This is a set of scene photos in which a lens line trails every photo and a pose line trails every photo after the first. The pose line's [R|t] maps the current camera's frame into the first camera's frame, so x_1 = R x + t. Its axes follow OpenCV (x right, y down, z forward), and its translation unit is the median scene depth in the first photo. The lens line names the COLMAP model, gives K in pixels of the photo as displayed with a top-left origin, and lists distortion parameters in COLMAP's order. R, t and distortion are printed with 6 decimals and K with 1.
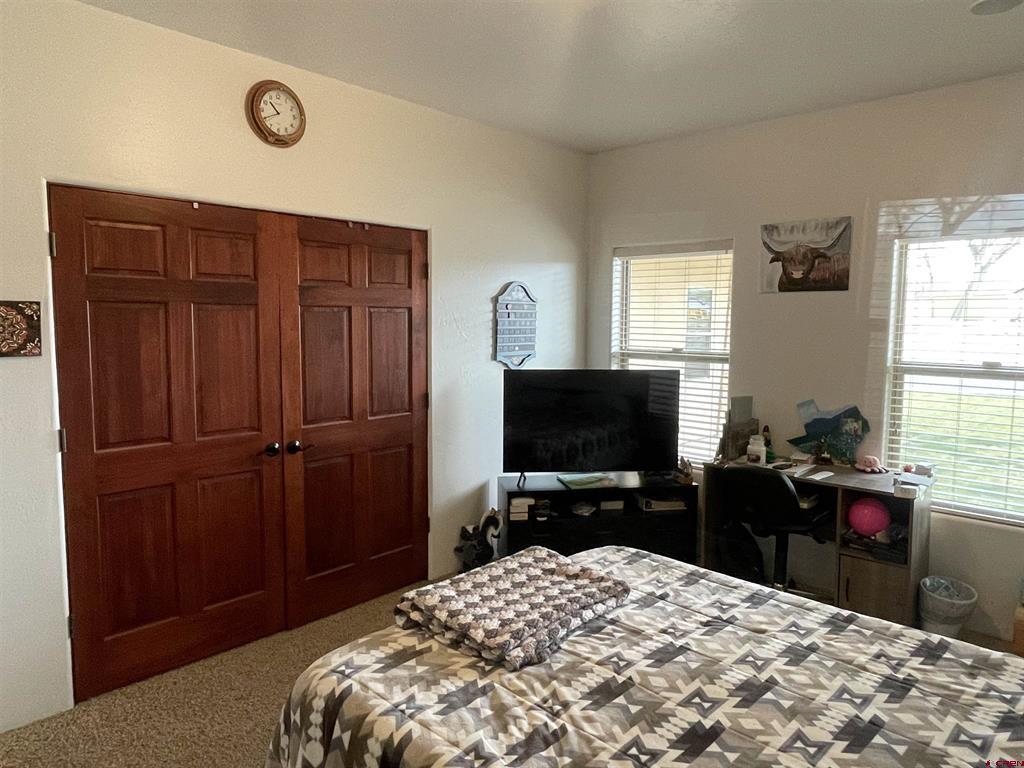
lens RADIAL K [[679.2, 0, 510.3], [0, 679.2, 383.9], [0, 0, 1]] dist [0.001189, 0.001038]
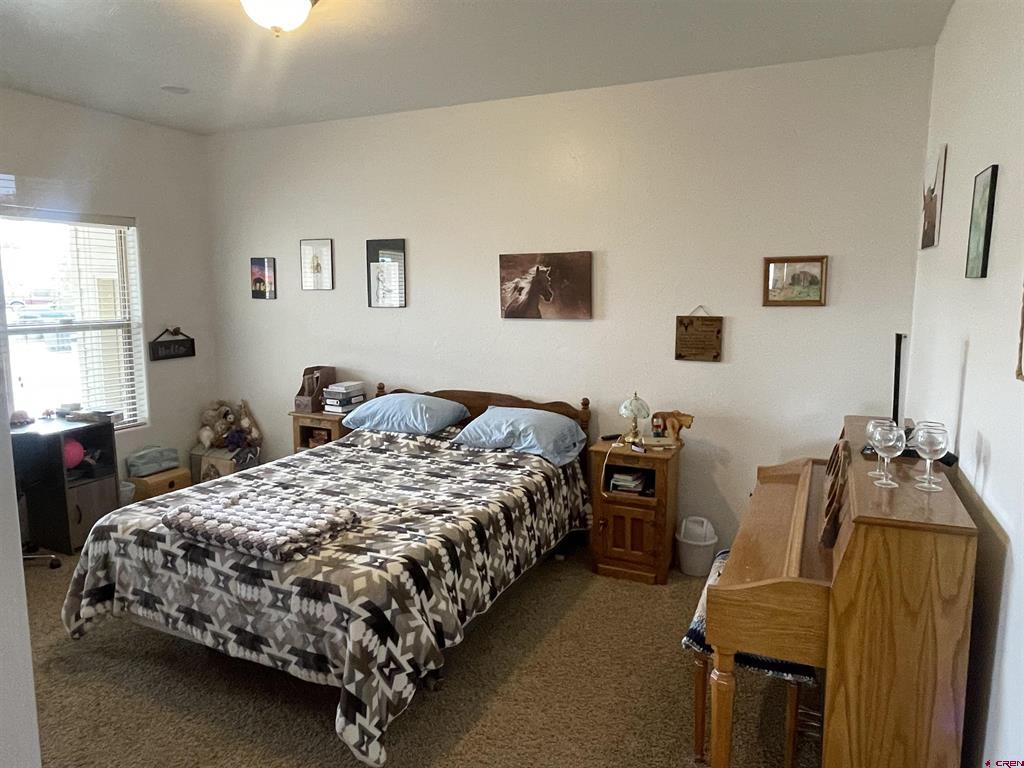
lens RADIAL K [[679.2, 0, 512.0], [0, 679.2, 381.6], [0, 0, 1]] dist [0.001189, 0.001038]
pose [[-0.317736, -0.142718, 0.937377, -1.470485], [0.085077, 0.980328, 0.178095, -0.133733], [-0.944355, 0.136337, -0.299344, 1.067035]]
